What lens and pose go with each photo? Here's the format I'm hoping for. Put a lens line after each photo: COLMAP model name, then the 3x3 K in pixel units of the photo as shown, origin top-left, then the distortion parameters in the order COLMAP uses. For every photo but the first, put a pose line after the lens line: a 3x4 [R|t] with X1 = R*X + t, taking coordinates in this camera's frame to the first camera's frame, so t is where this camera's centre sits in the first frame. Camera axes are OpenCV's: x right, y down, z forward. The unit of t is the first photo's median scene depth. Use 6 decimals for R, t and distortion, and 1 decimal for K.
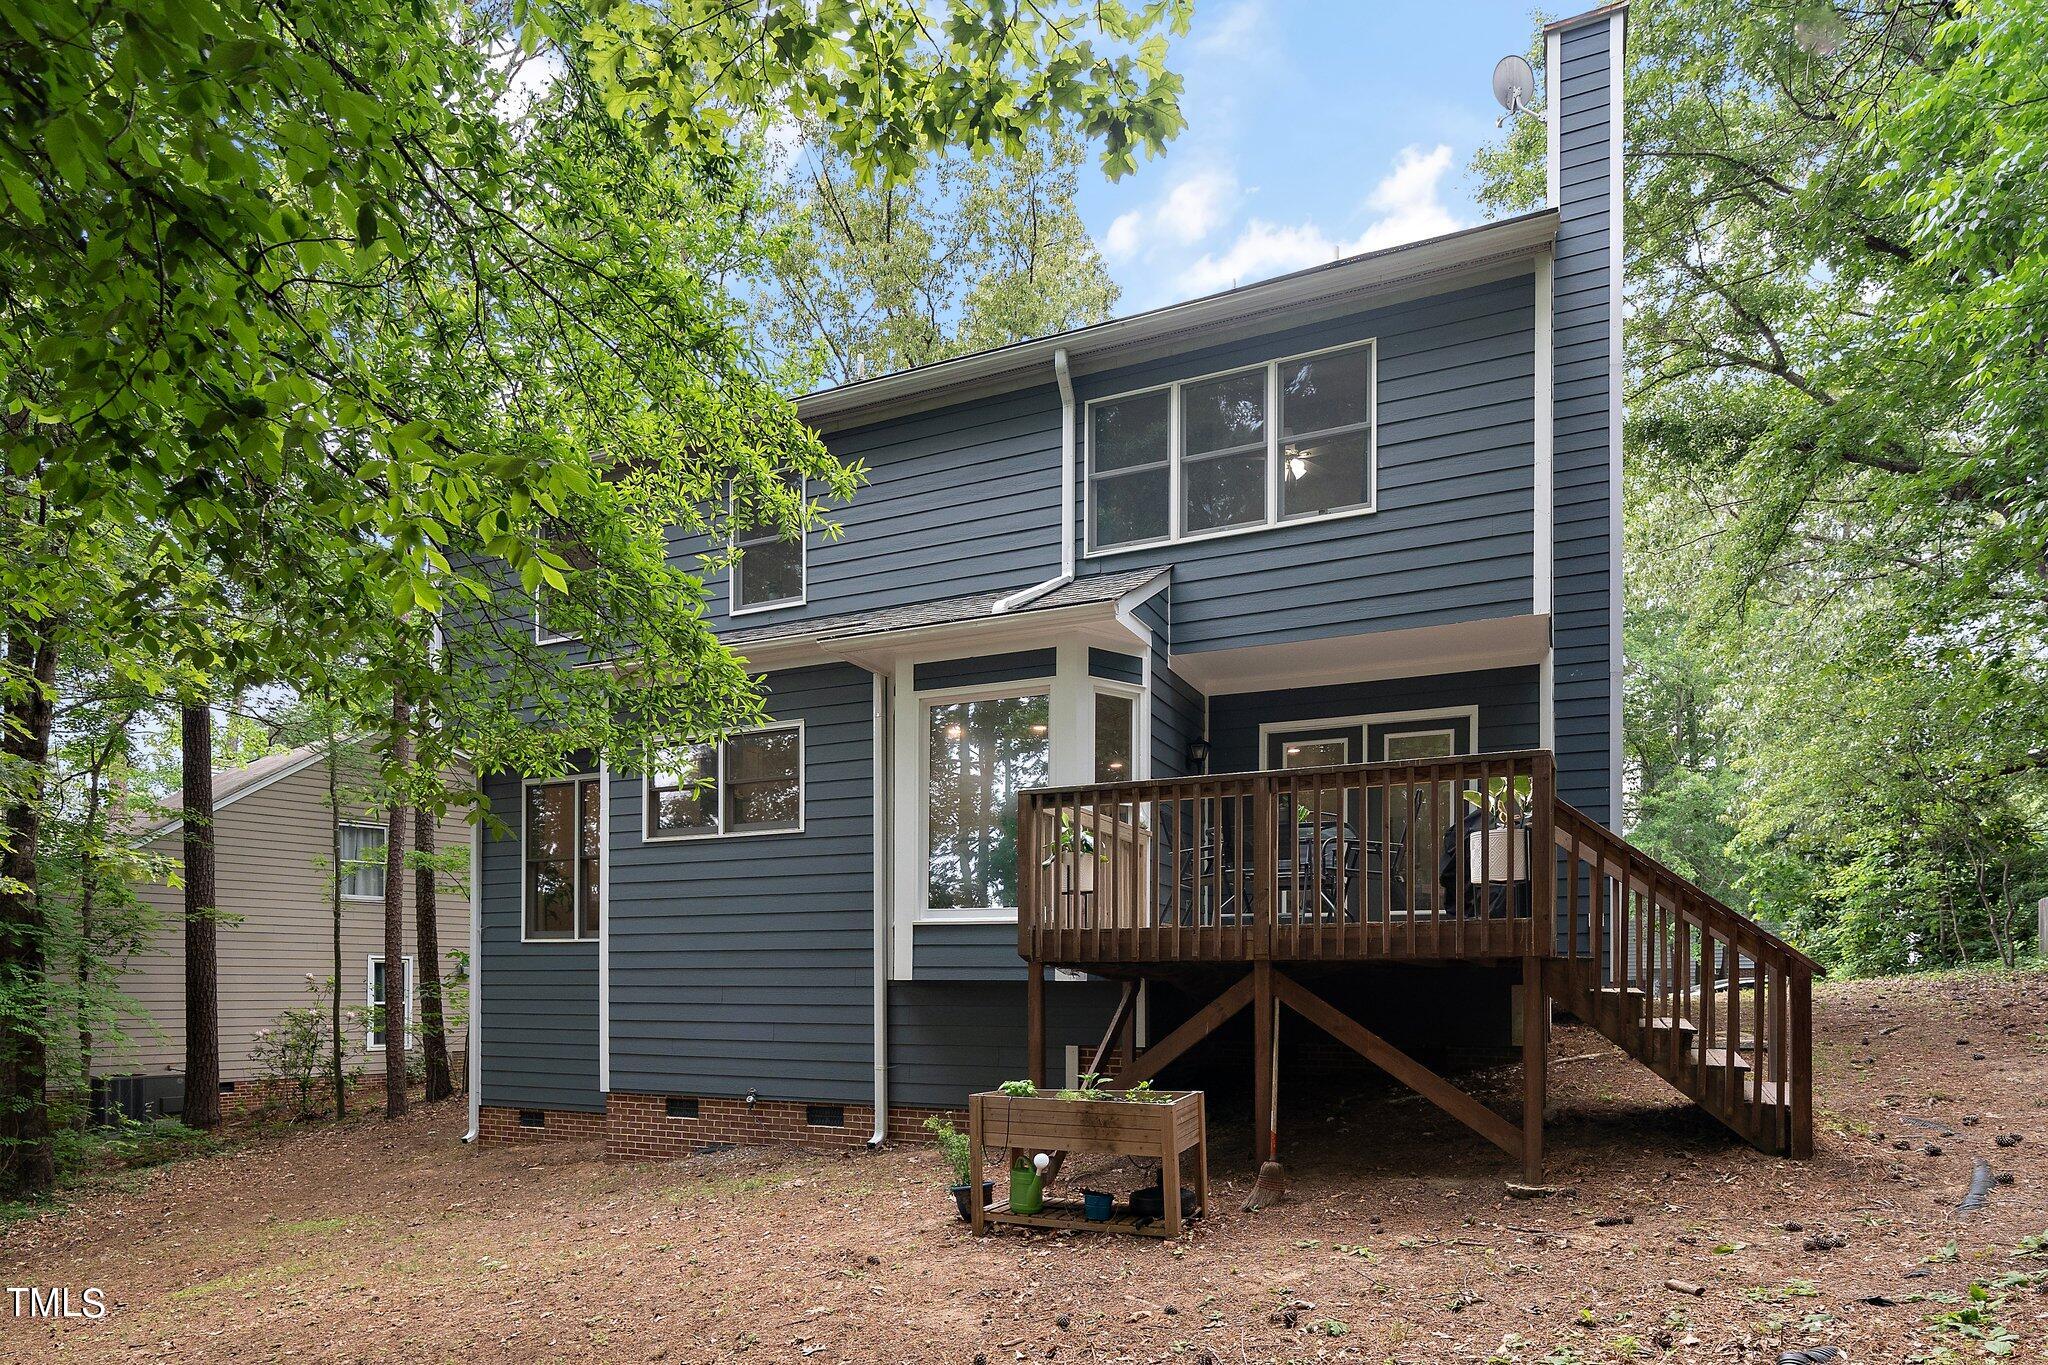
lens RADIAL K [[834.4, 0, 1016.4], [0, 834.4, 654.4], [0, 0, 1]] dist [-0.000799, -0.000195]
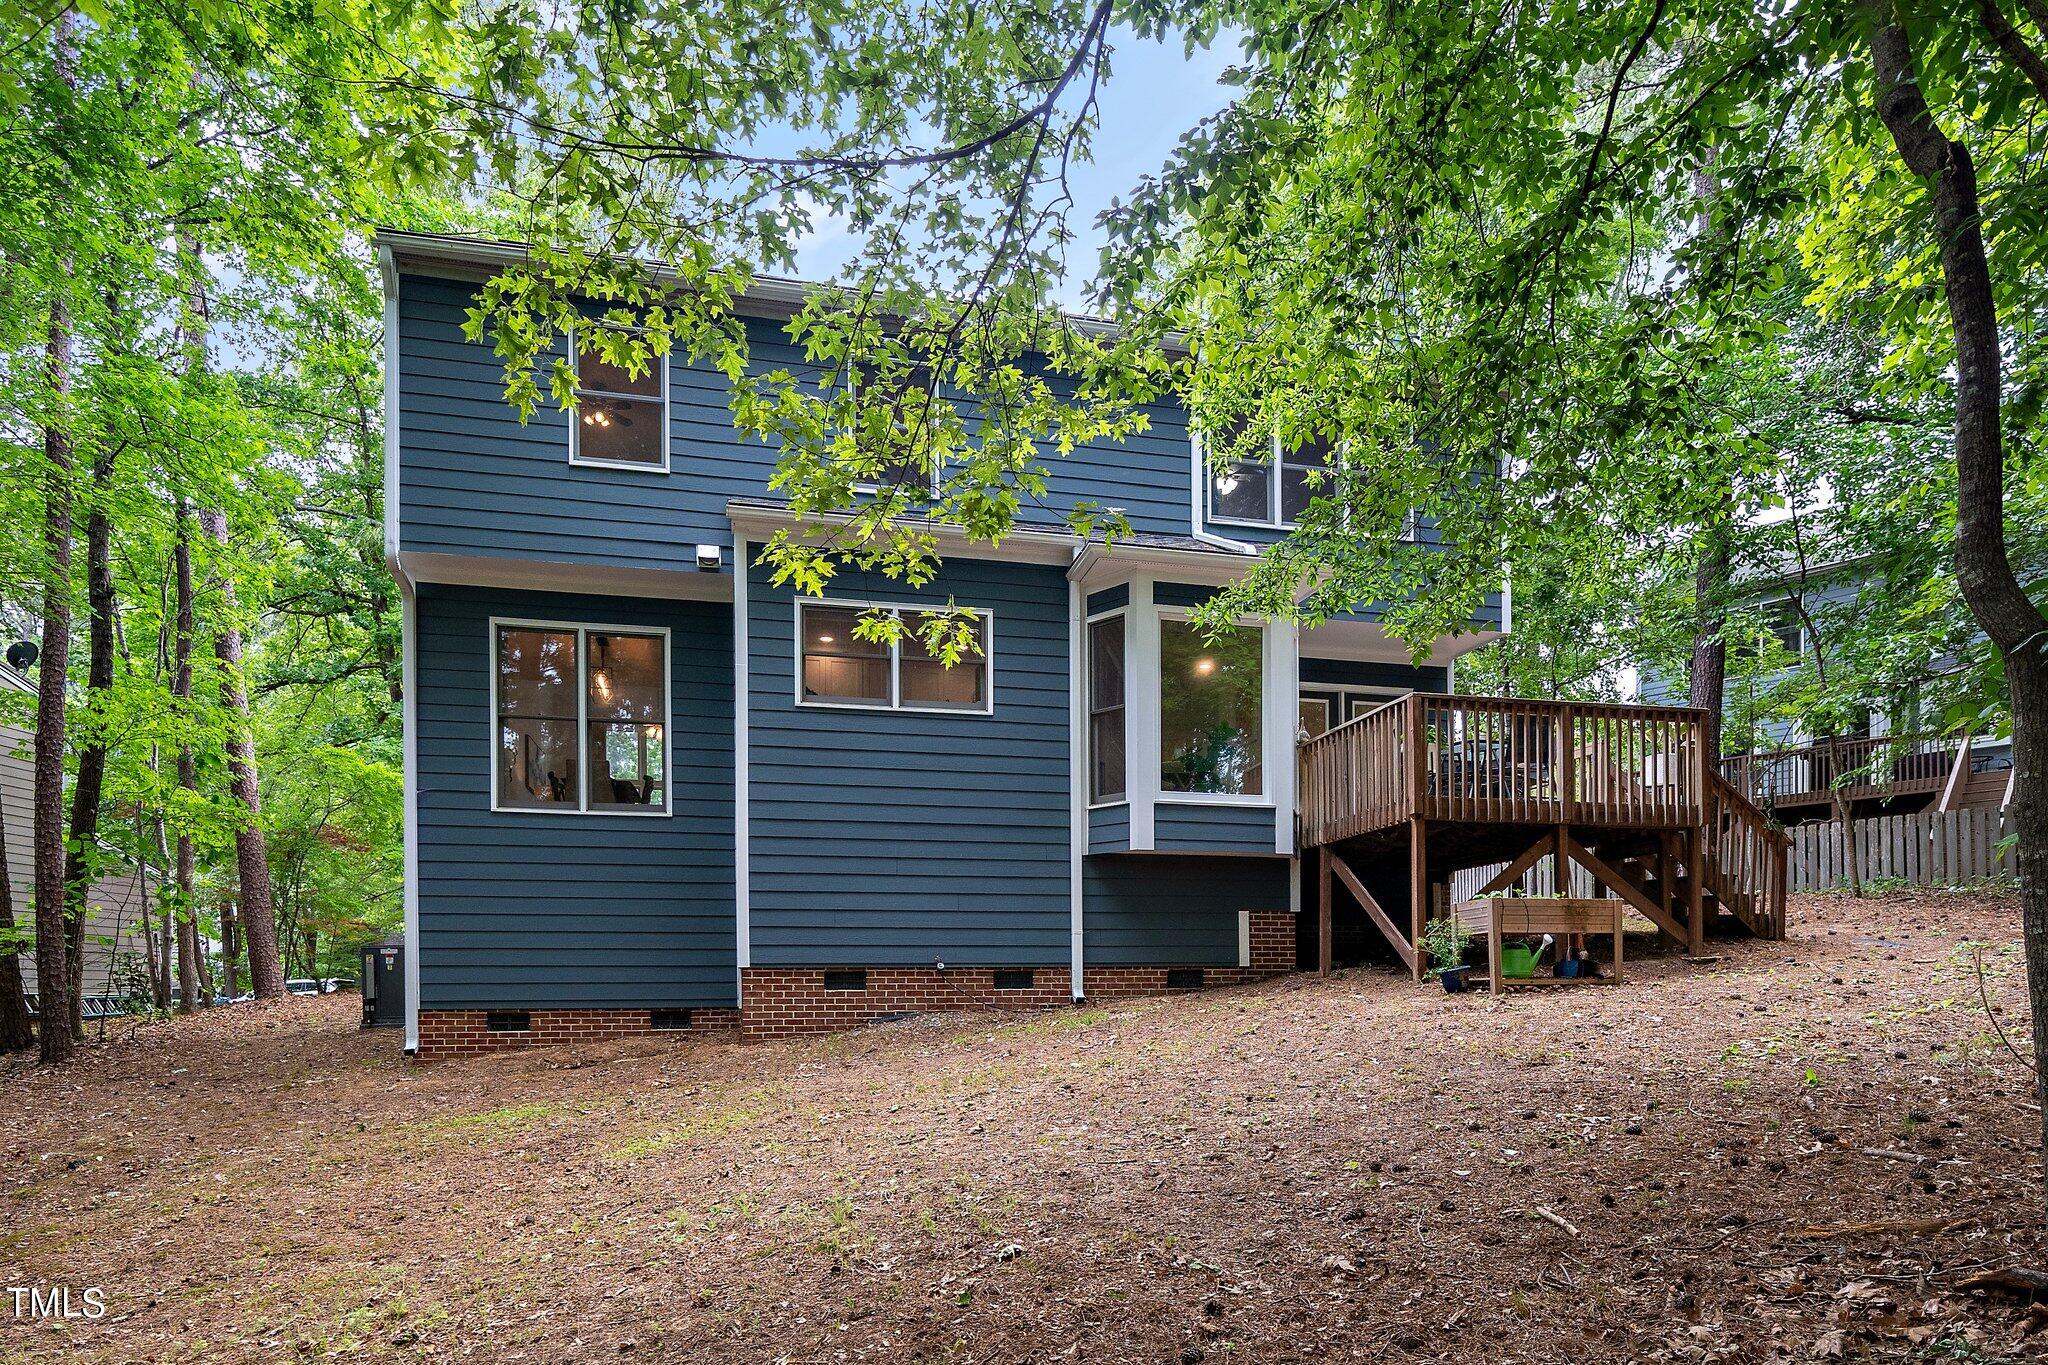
lens RADIAL K [[812.7, 0, 1023.4], [0, 812.7, 597.5], [0, 0, 1]] dist [0.000864, 0.000054]
pose [[0.872176, 0.195099, 0.448604, -0.759716], [-0.182588, 0.980588, -0.071474, 0.143762], [-0.453840, -0.019572, 0.890868, 0.078214]]
